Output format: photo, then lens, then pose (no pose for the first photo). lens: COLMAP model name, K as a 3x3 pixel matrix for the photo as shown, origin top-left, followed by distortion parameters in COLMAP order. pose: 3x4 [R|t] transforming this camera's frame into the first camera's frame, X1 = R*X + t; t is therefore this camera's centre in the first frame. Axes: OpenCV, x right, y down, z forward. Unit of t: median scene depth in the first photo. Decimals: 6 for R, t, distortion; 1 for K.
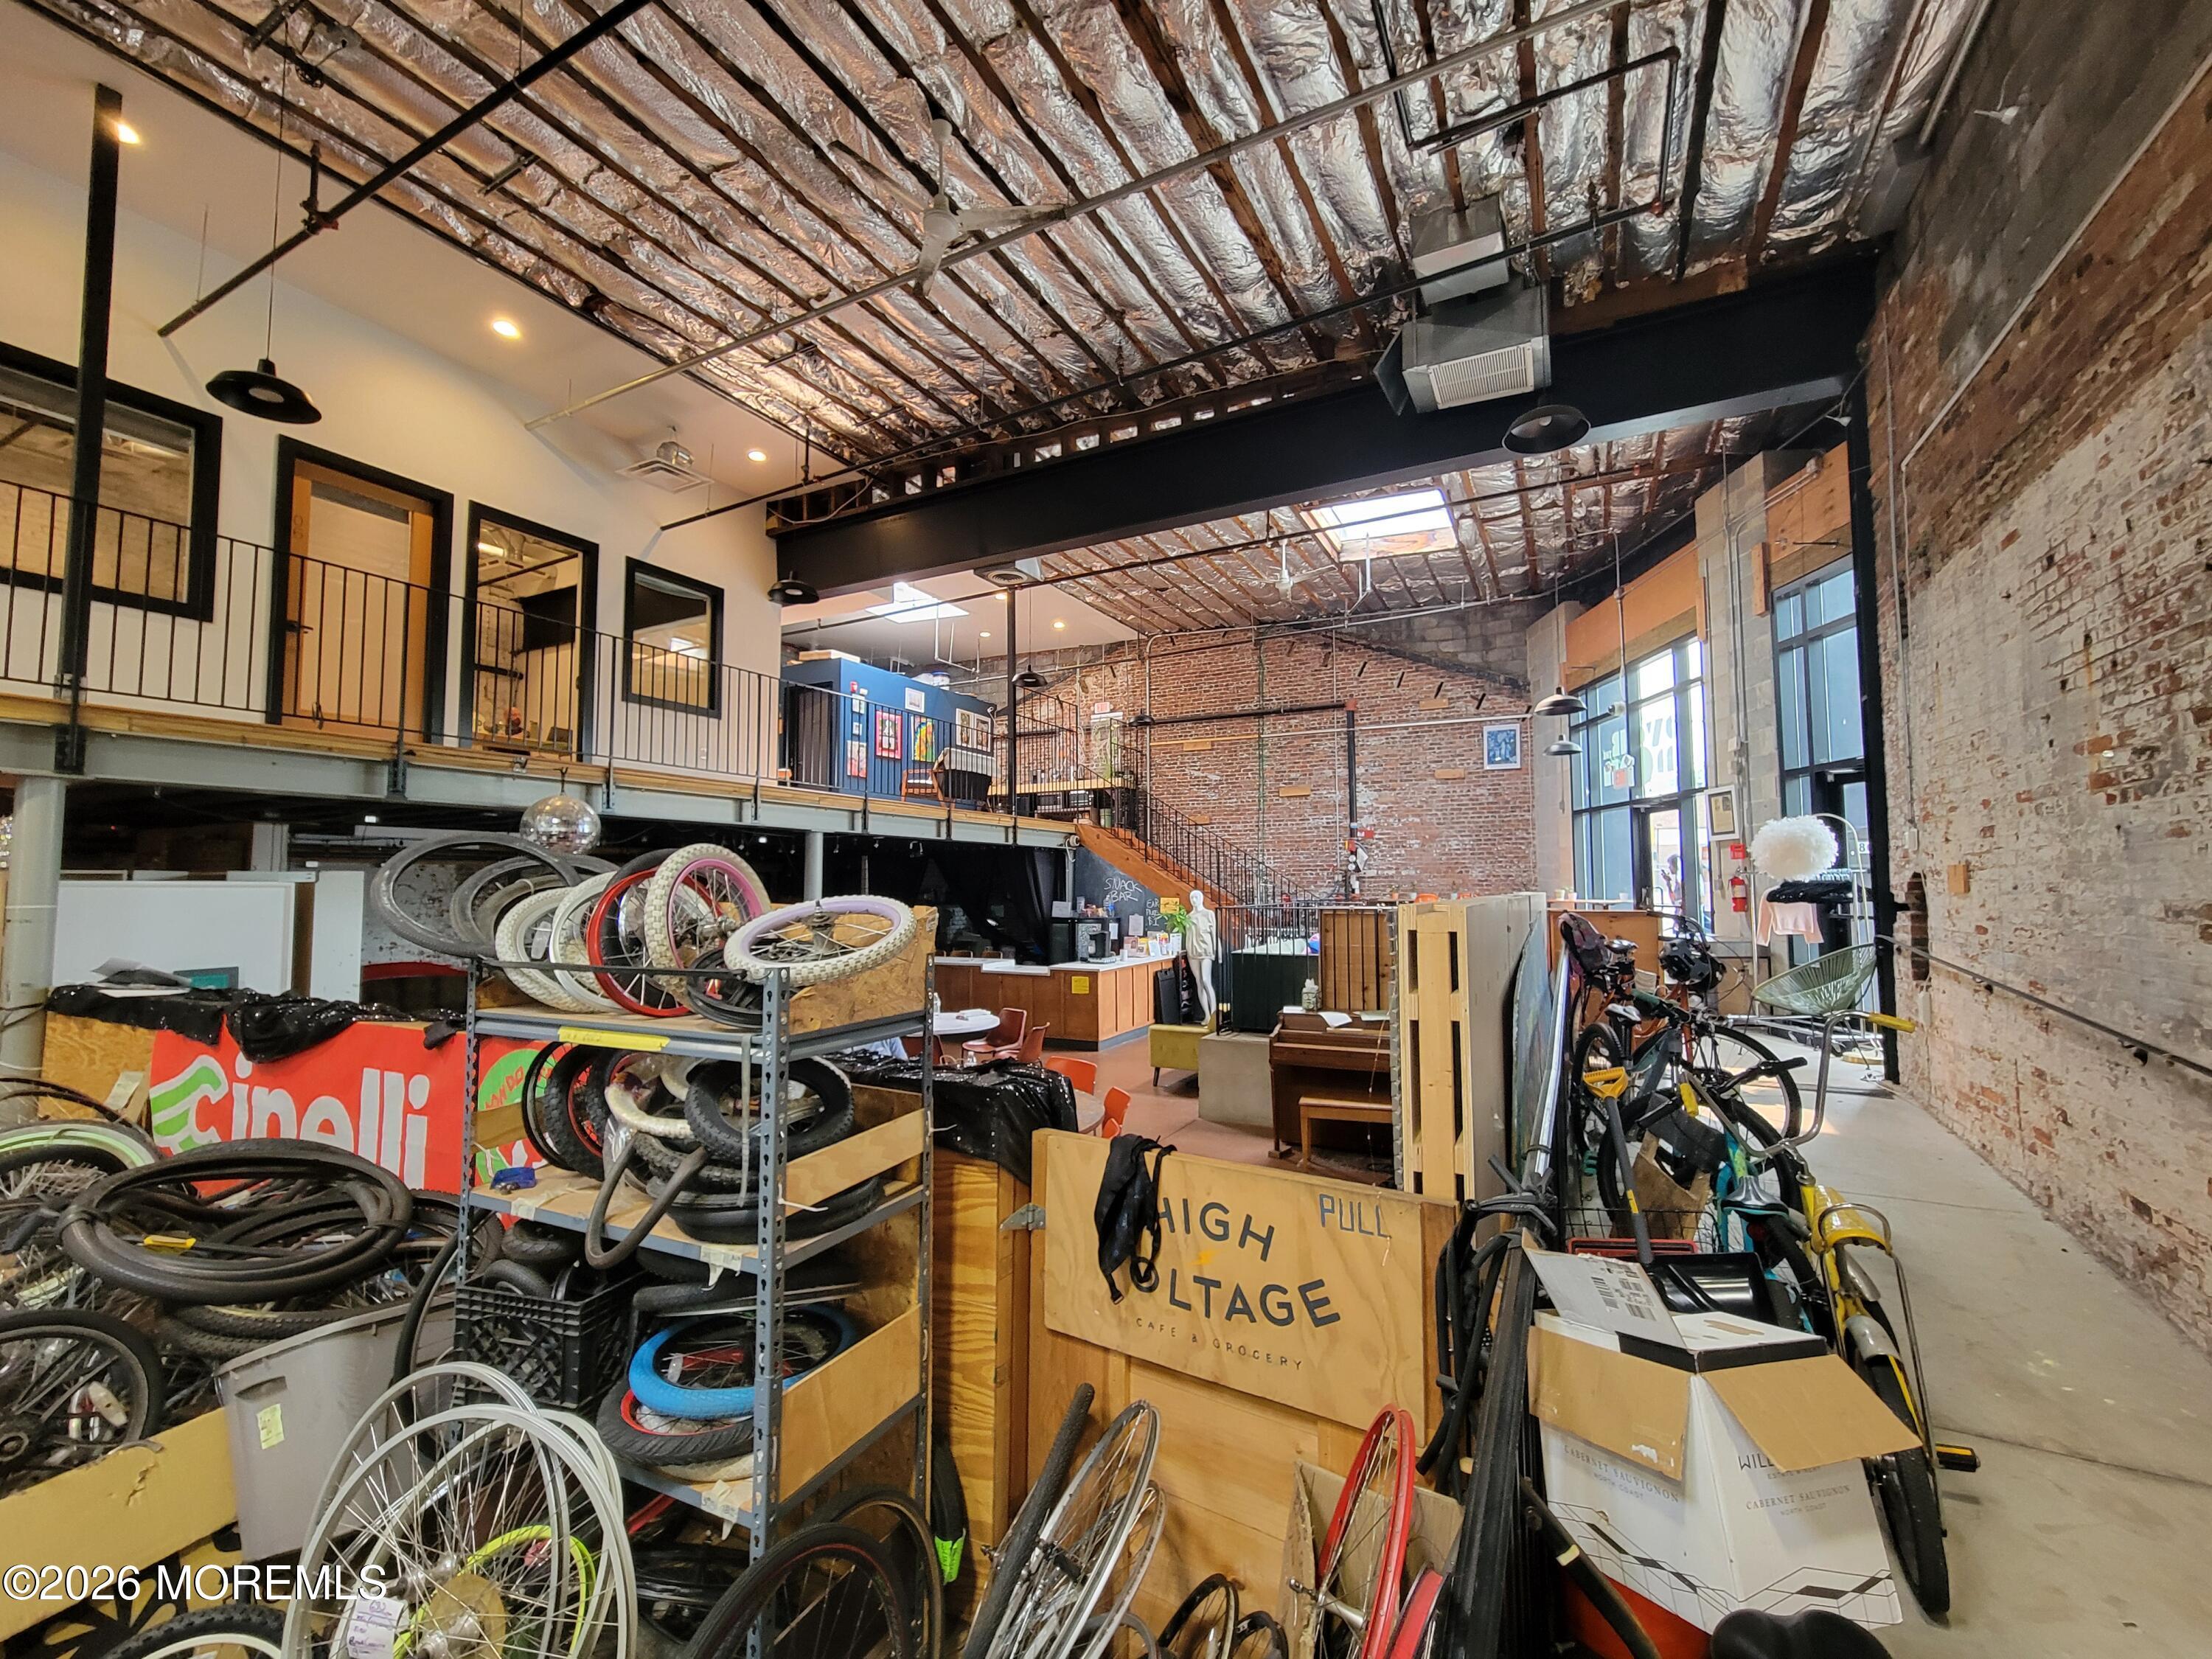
lens RADIAL K [[906.9, 0, 1115.0], [0, 906.9, 832.9], [0, 0, 1]] dist [-0.002154, -0.000129]
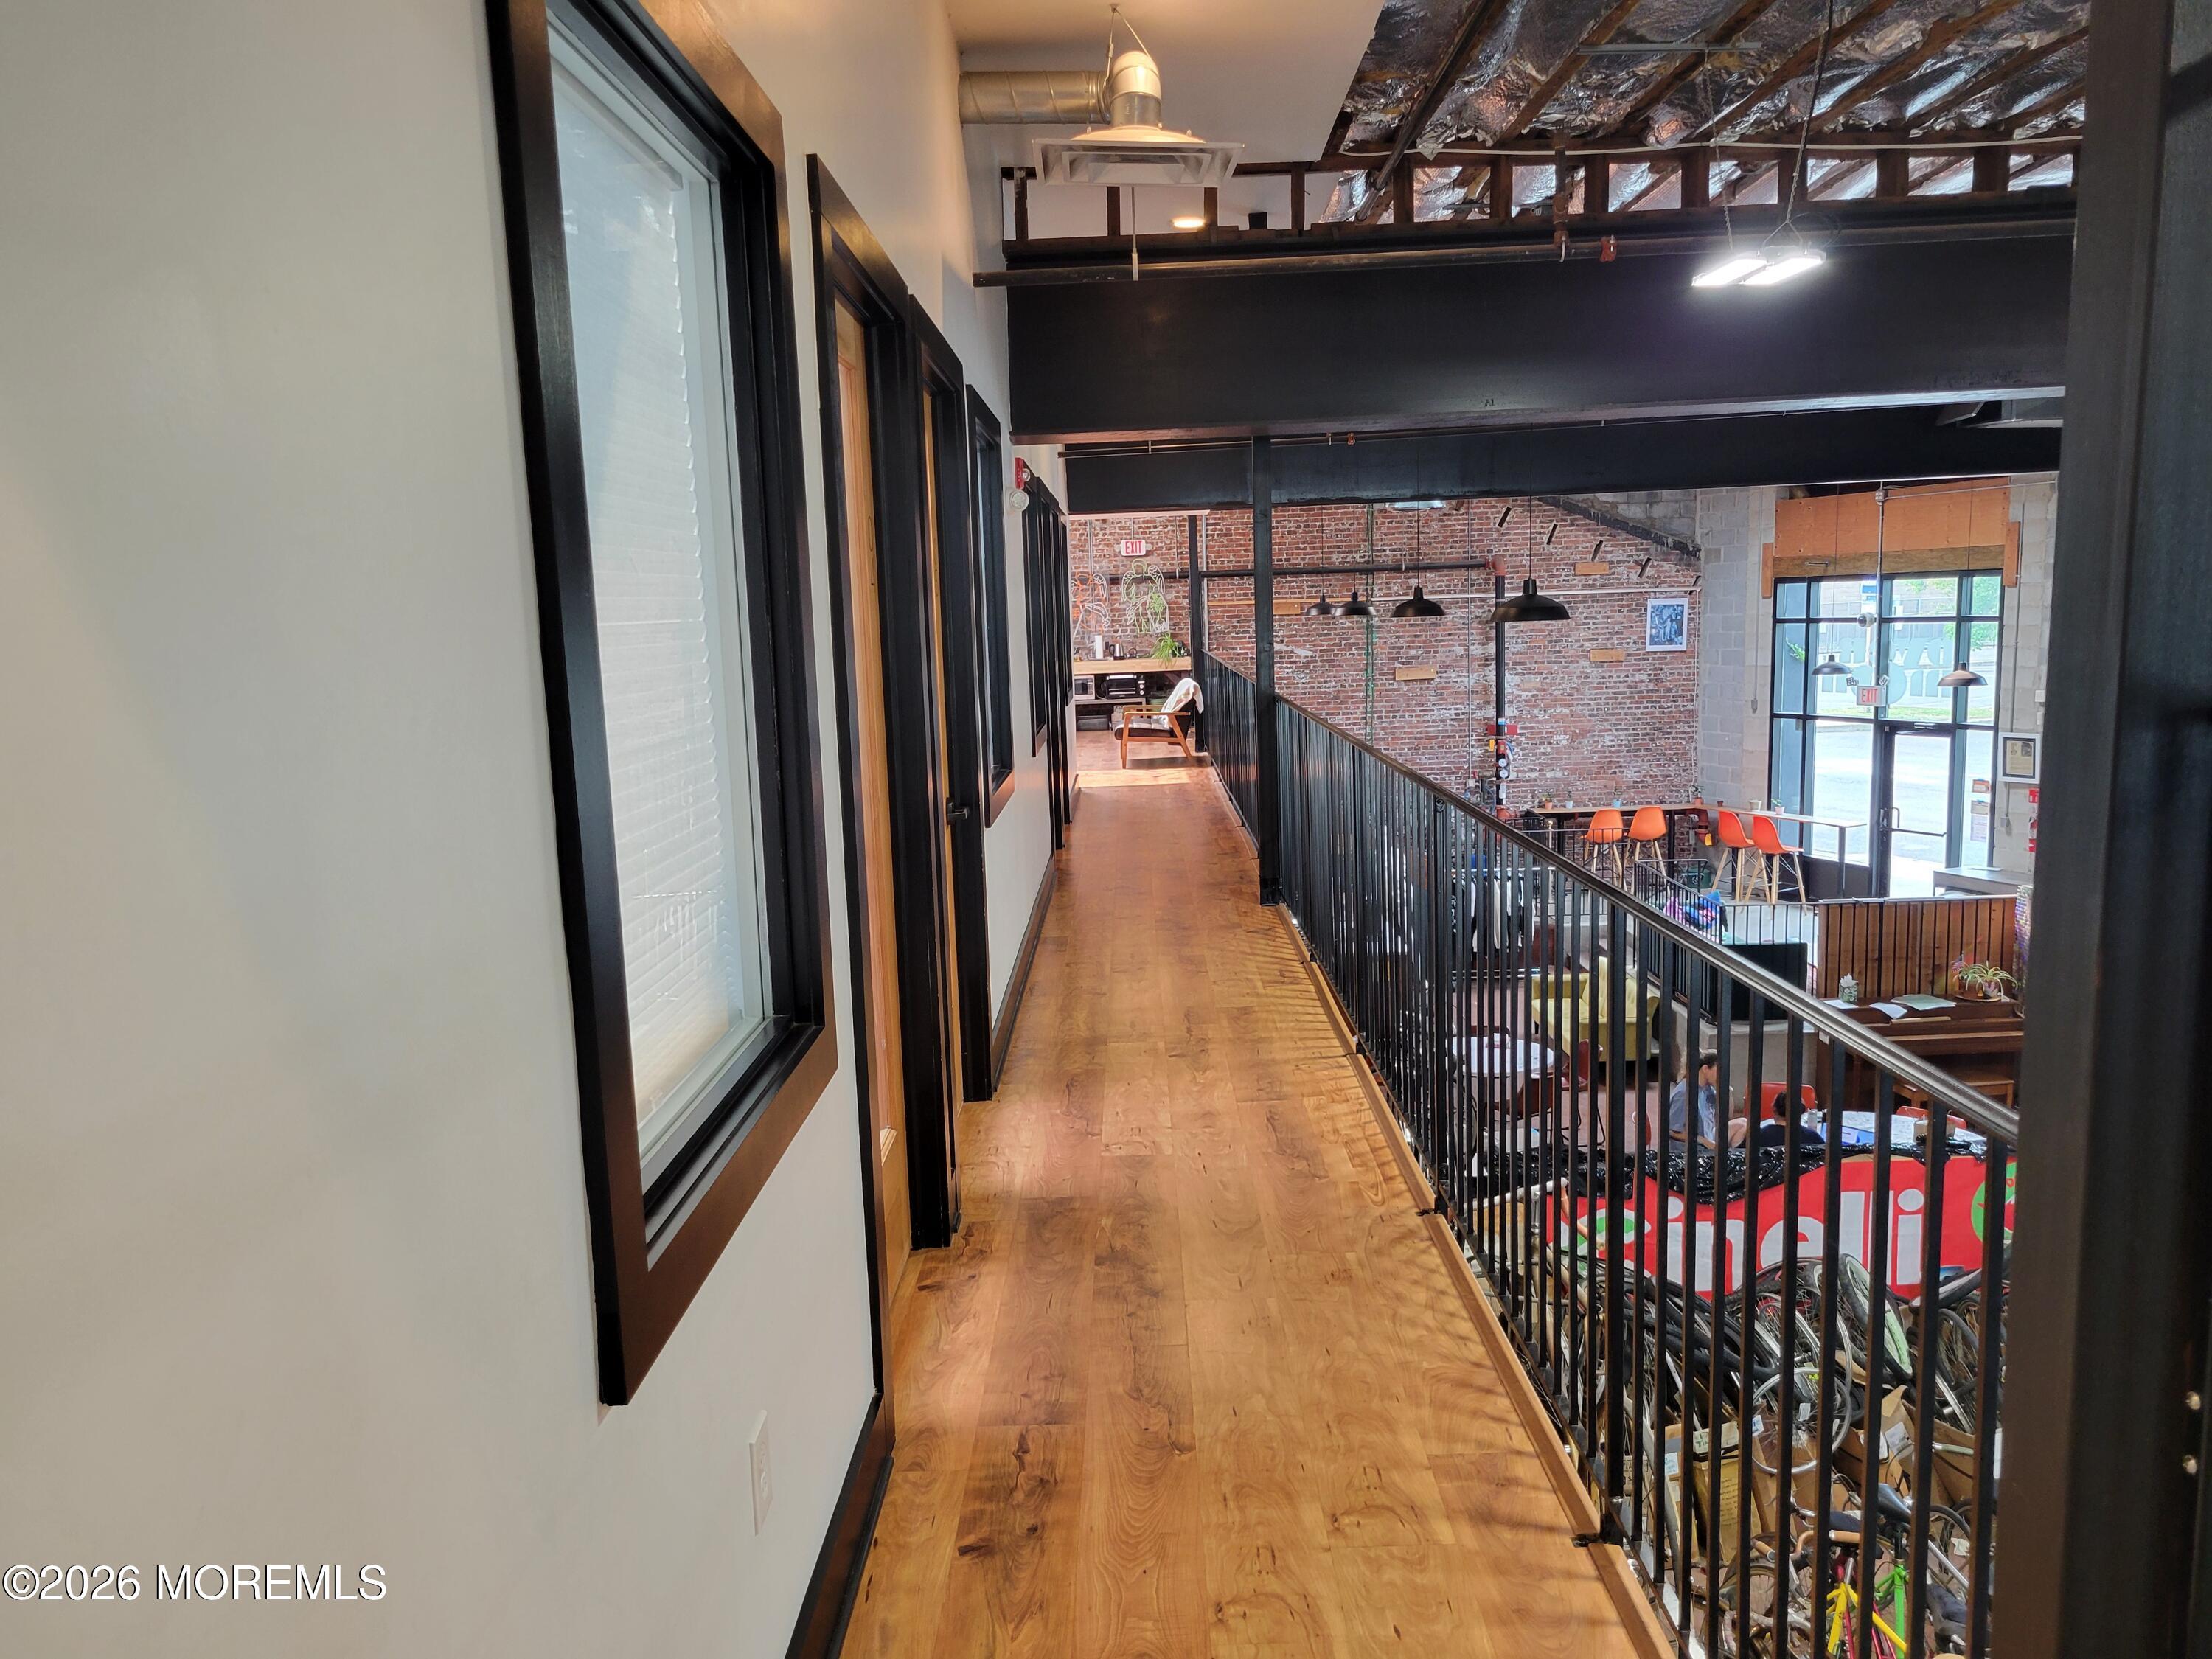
lens RADIAL K [[1667.2, 0, 1105.7], [0, 1667.2, 850.4], [0, 0, 1]] dist [0.059229, -0.044839]
pose [[0.892640, -0.089299, 0.441836, -1.036232], [0.003267, 0.981437, 0.191756, -0.262045], [-0.450758, -0.169726, 0.876362, -0.238942]]
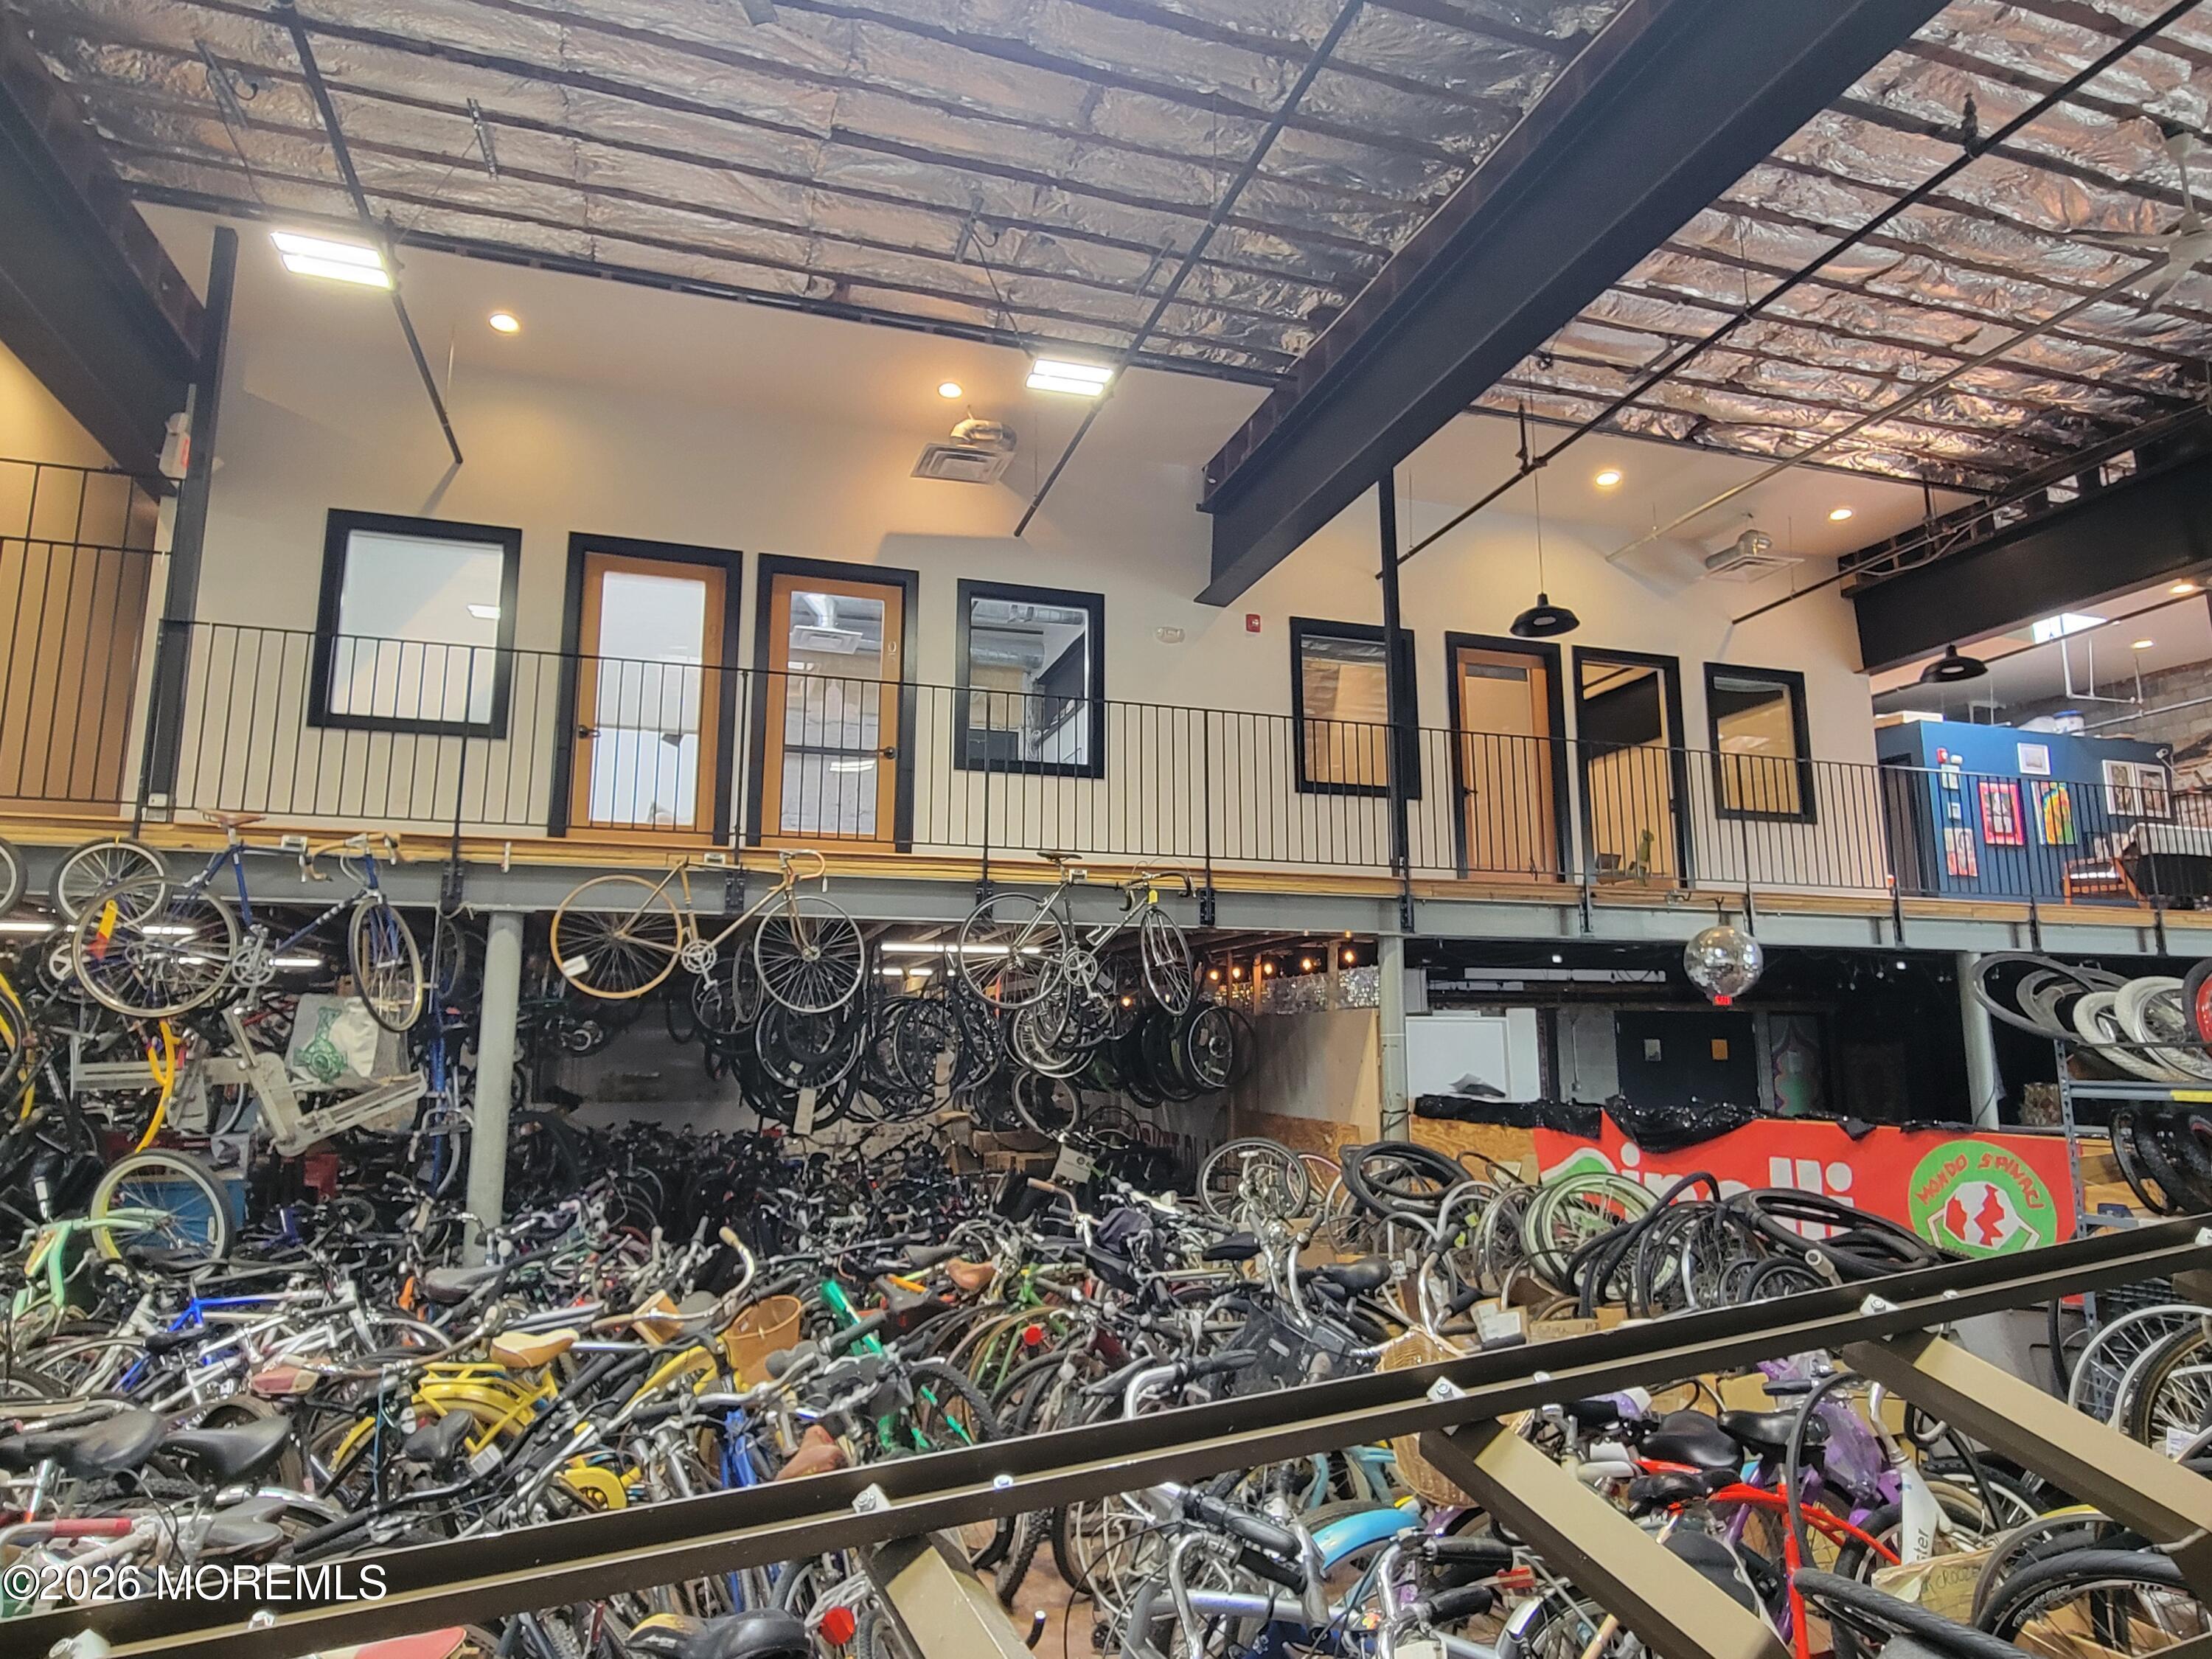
lens RADIAL K [[1286.5, 0, 1113.0], [0, 1286.5, 835.1], [0, 0, 1]] dist [-0.002921, 0.000616]
pose [[0.712400, -0.112863, -0.692639, -0.075574], [0.041951, 0.992067, -0.118506, -0.001294], [0.700519, 0.055366, 0.711483, -0.313618]]
